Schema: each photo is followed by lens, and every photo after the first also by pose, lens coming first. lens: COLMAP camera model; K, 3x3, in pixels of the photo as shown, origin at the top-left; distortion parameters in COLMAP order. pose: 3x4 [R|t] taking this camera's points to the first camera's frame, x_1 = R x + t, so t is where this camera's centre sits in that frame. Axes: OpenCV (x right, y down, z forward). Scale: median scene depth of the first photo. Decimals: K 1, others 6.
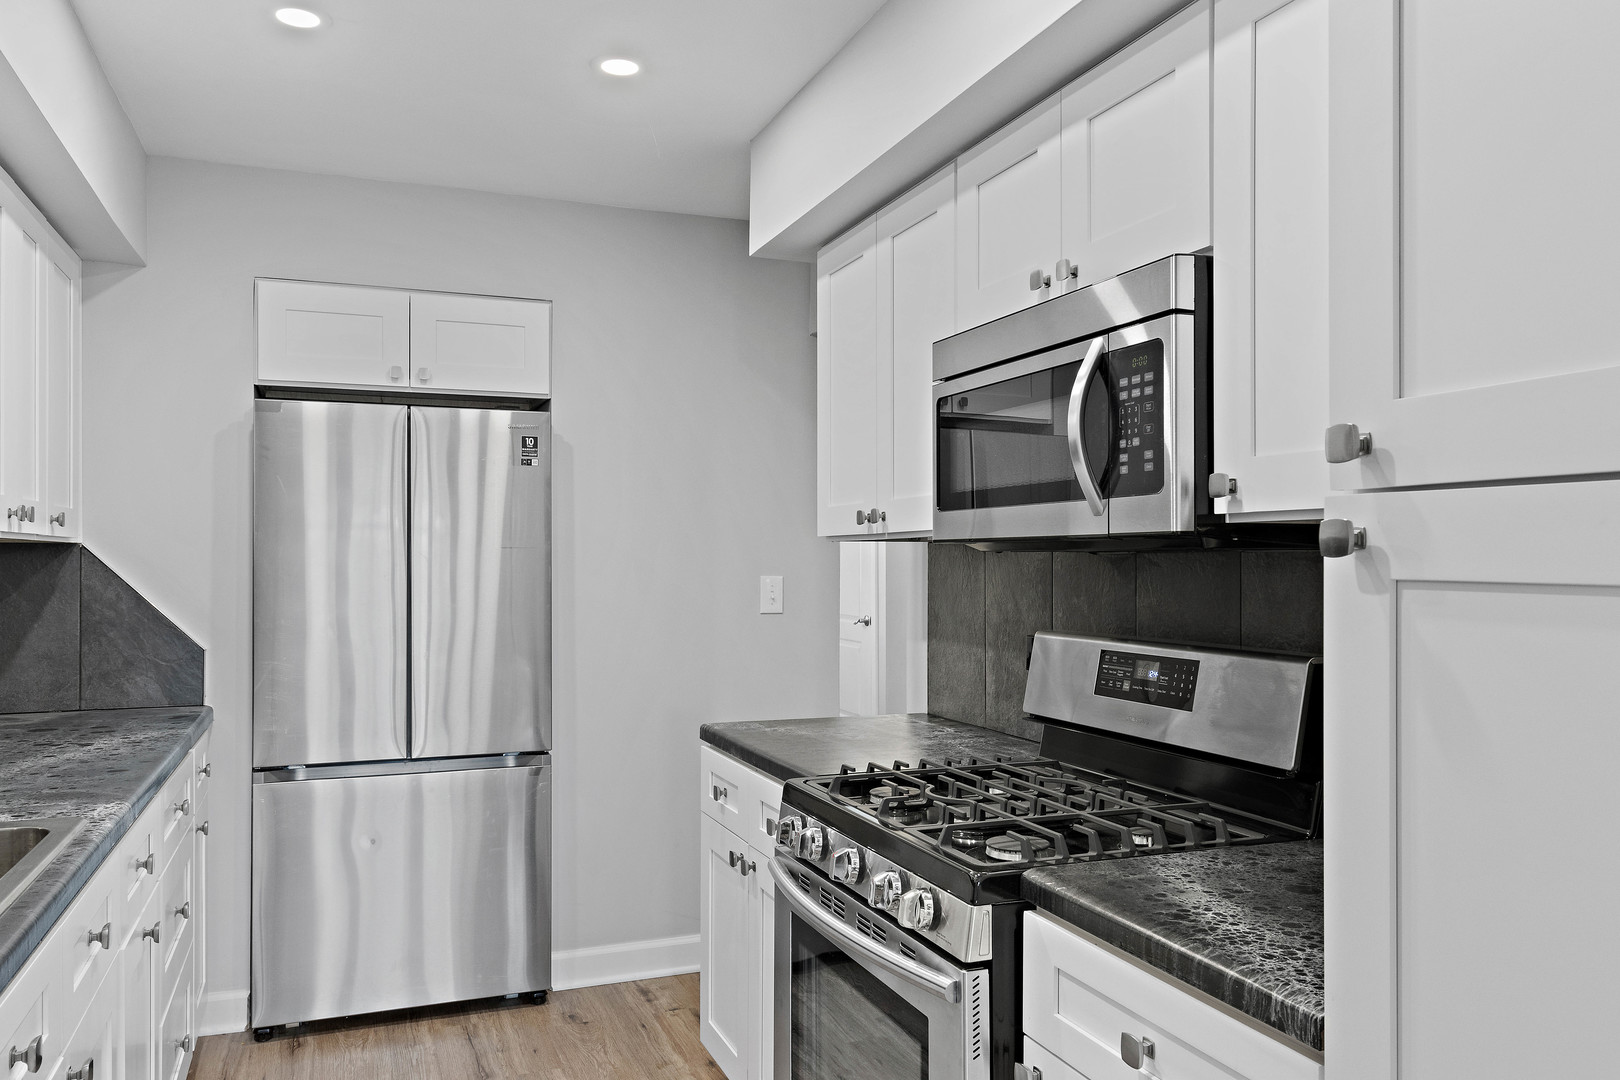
lens RADIAL K [[1212.9, 0, 817.8], [0, 1212.9, 549.6], [0, 0, 1]] dist [0.017888, -0.013946]
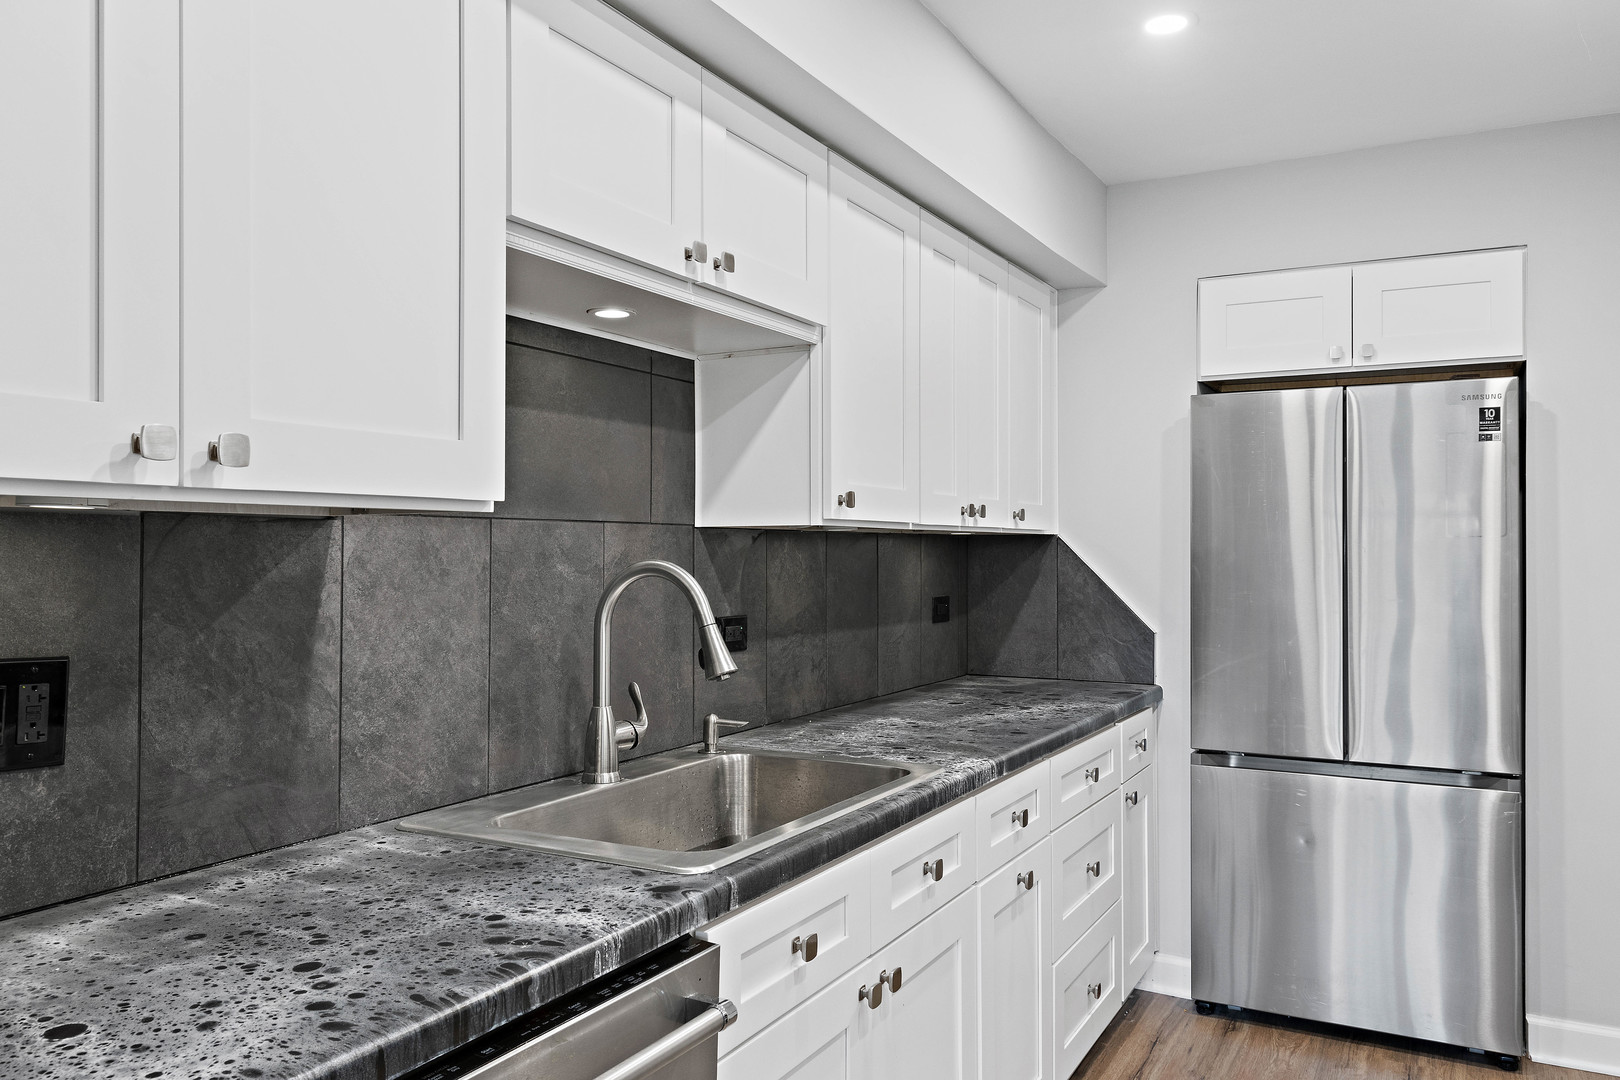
lens RADIAL K [[1212.9, 0, 814.7], [0, 1212.9, 533.8], [0, 0, 1]] dist [0.017888, -0.013946]
pose [[0.642148, -0.006578, -0.766553, 0.135160], [0.003317, 0.999978, -0.005802, -0.000119], [0.766574, 0.001183, 0.642155, 0.086265]]
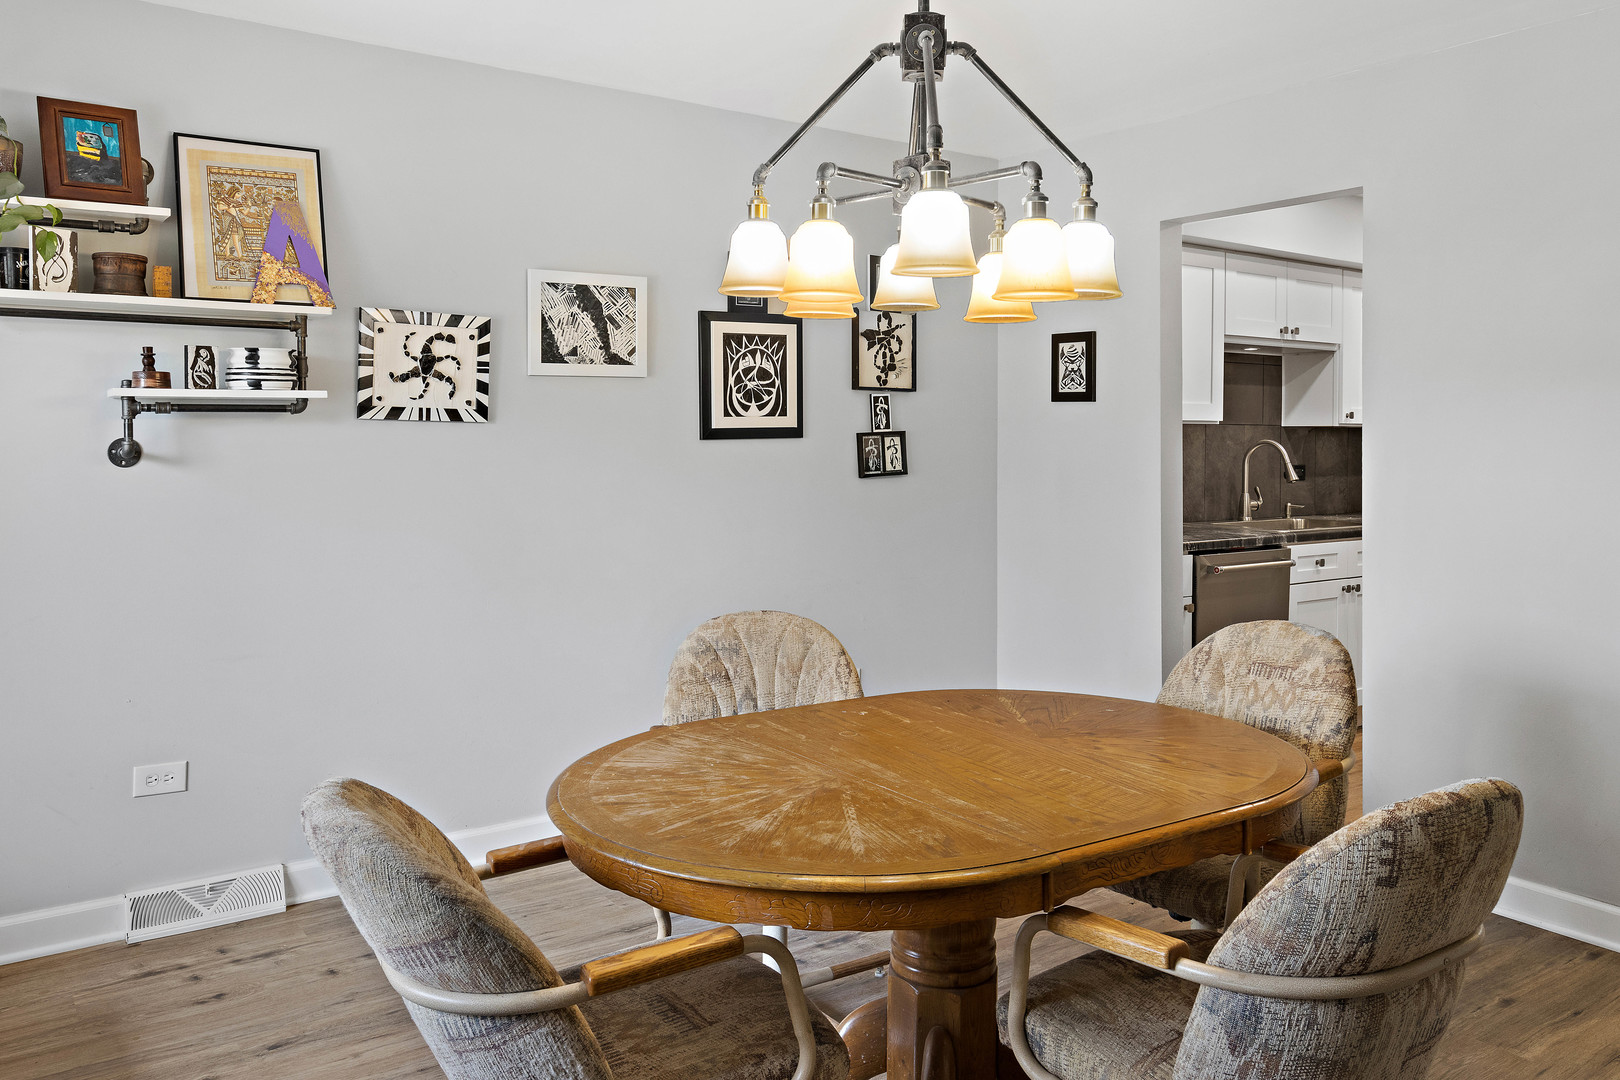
lens RADIAL K [[1212.9, 0, 812.3], [0, 1212.9, 448.4], [0, 0, 1]] dist [0.017888, -0.013946]
pose [[0.237703, 0.017068, -0.971188, 1.136659], [0.000111, 0.999845, 0.017598, -0.008547], [0.971338, -0.004291, 0.237665, -0.620364]]
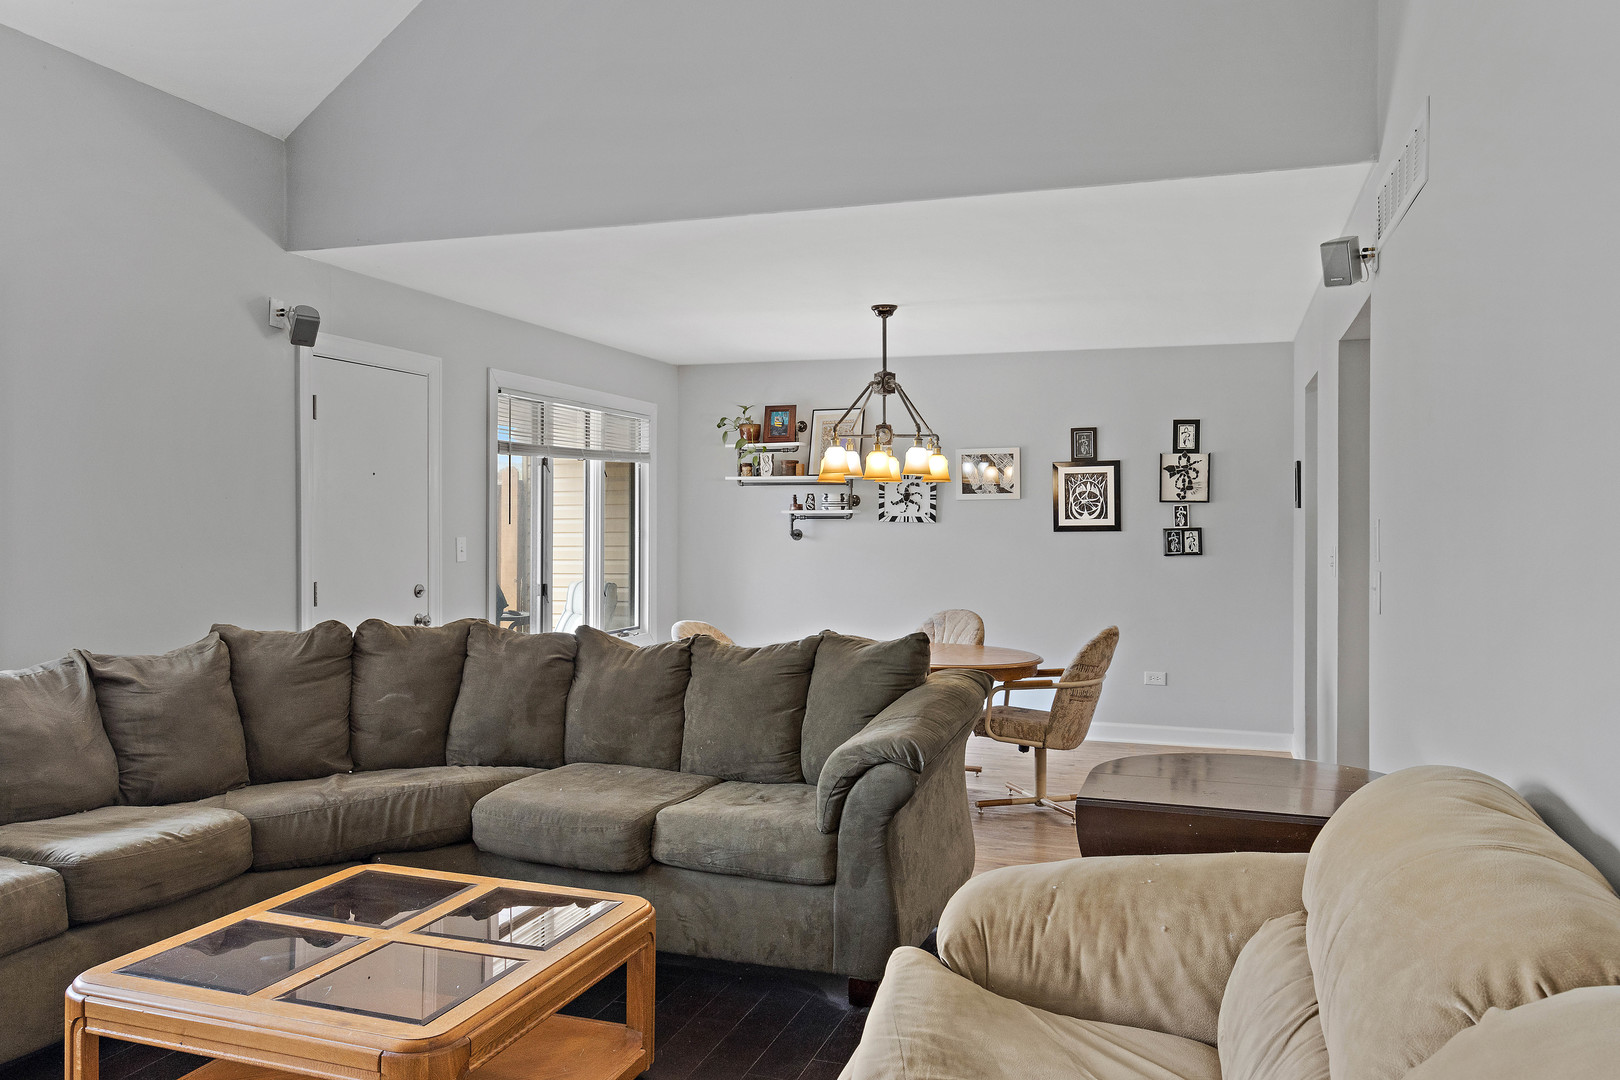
lens RADIAL K [[1212.9, 0, 810.8], [0, 1212.9, 526.1], [0, 0, 1]] dist [0.017888, -0.013946]
pose [[-0.637764, 0.000268, -0.770231, 1.987371], [-0.000160, 1.000000, 0.000481, -0.007661], [0.770231, 0.000430, -0.637764, 0.712603]]
